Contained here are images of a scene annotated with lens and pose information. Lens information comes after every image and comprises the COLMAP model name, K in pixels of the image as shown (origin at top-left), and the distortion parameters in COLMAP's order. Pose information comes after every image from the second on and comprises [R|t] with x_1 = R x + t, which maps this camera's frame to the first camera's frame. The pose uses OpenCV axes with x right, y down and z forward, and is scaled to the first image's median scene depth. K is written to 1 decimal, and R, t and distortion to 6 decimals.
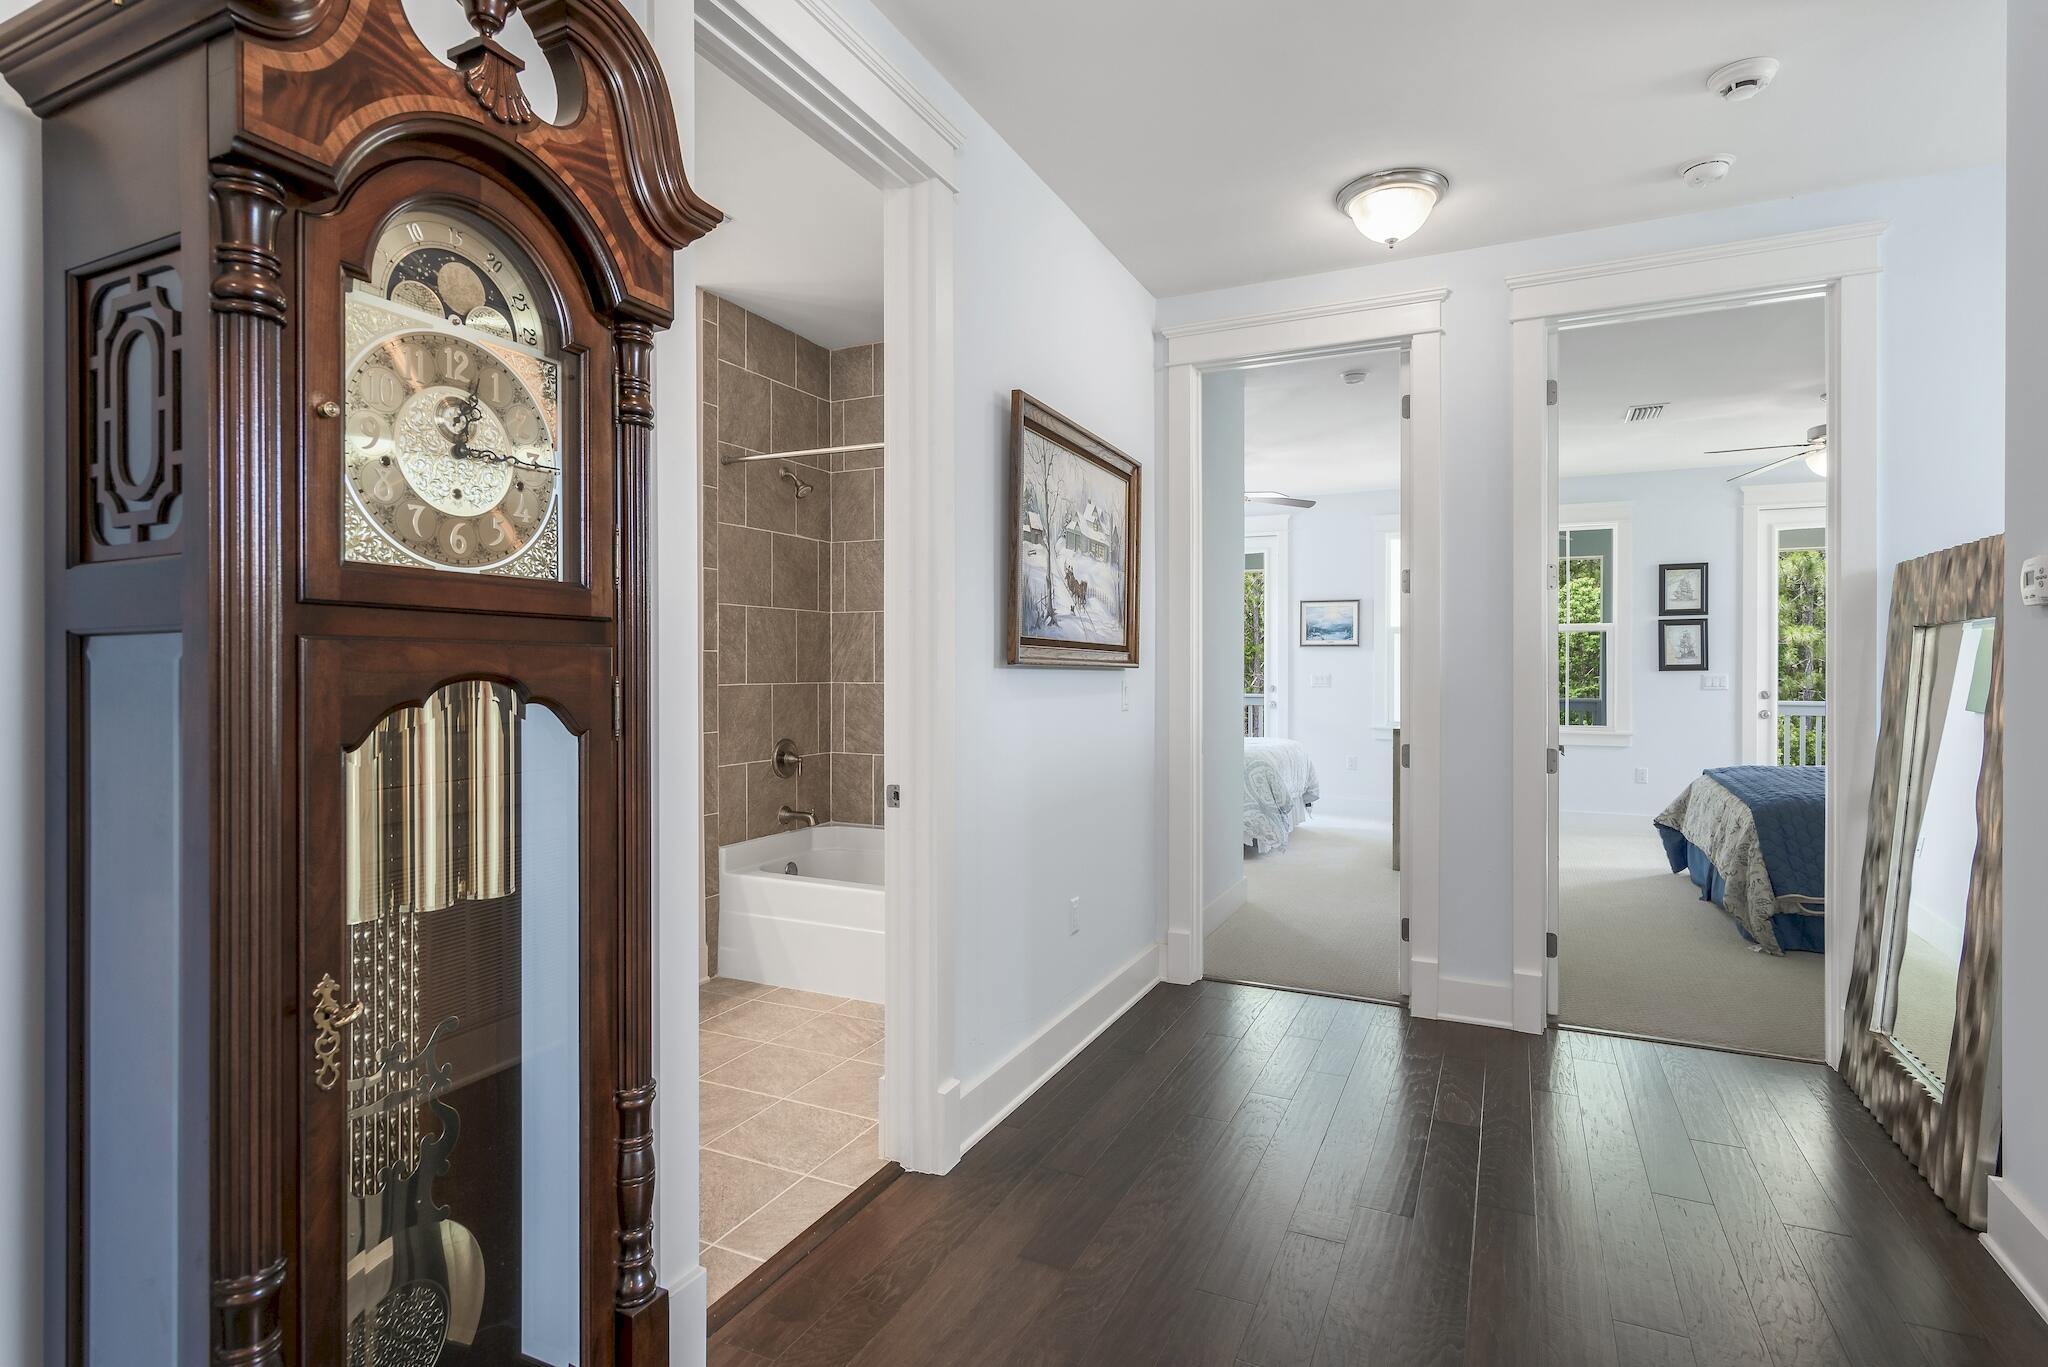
lens RADIAL K [[1026.0, 0, 1043.9], [0, 1026.0, 683.5], [0, 0, 1]] dist [0.002129, 0.003327]
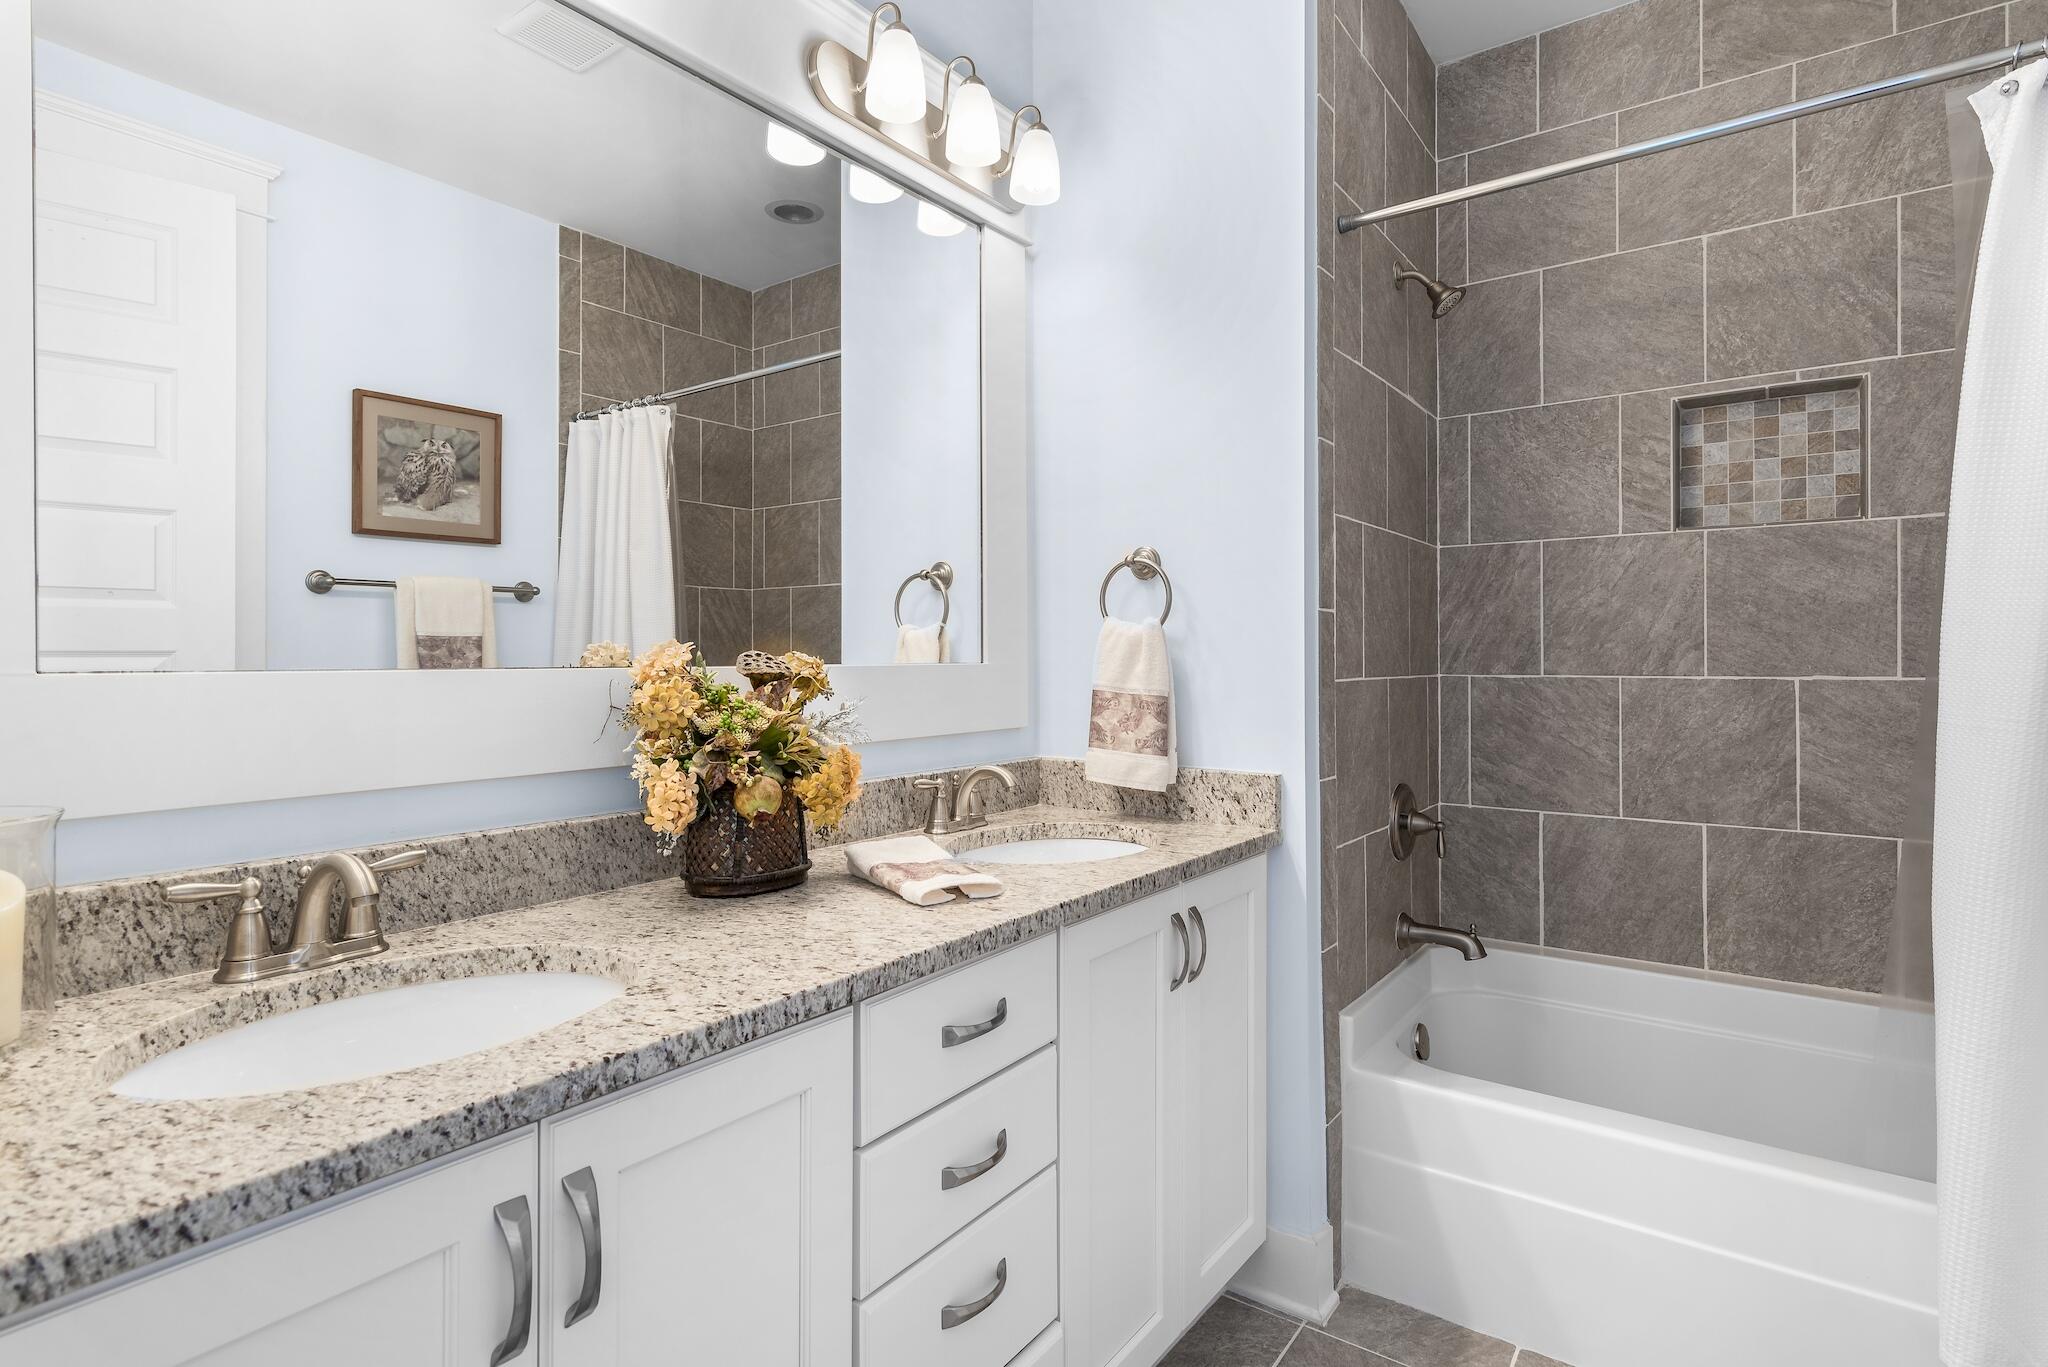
lens RADIAL K [[1026.0, 0, 1028.7], [0, 1026.0, 664.4], [0, 0, 1]] dist [0.002129, 0.003327]
pose [[0.982592, -0.004539, -0.185720, -0.342729], [0.002267, 0.999920, -0.012443, -0.000578], [0.185761, 0.011805, 0.982524, 0.455075]]
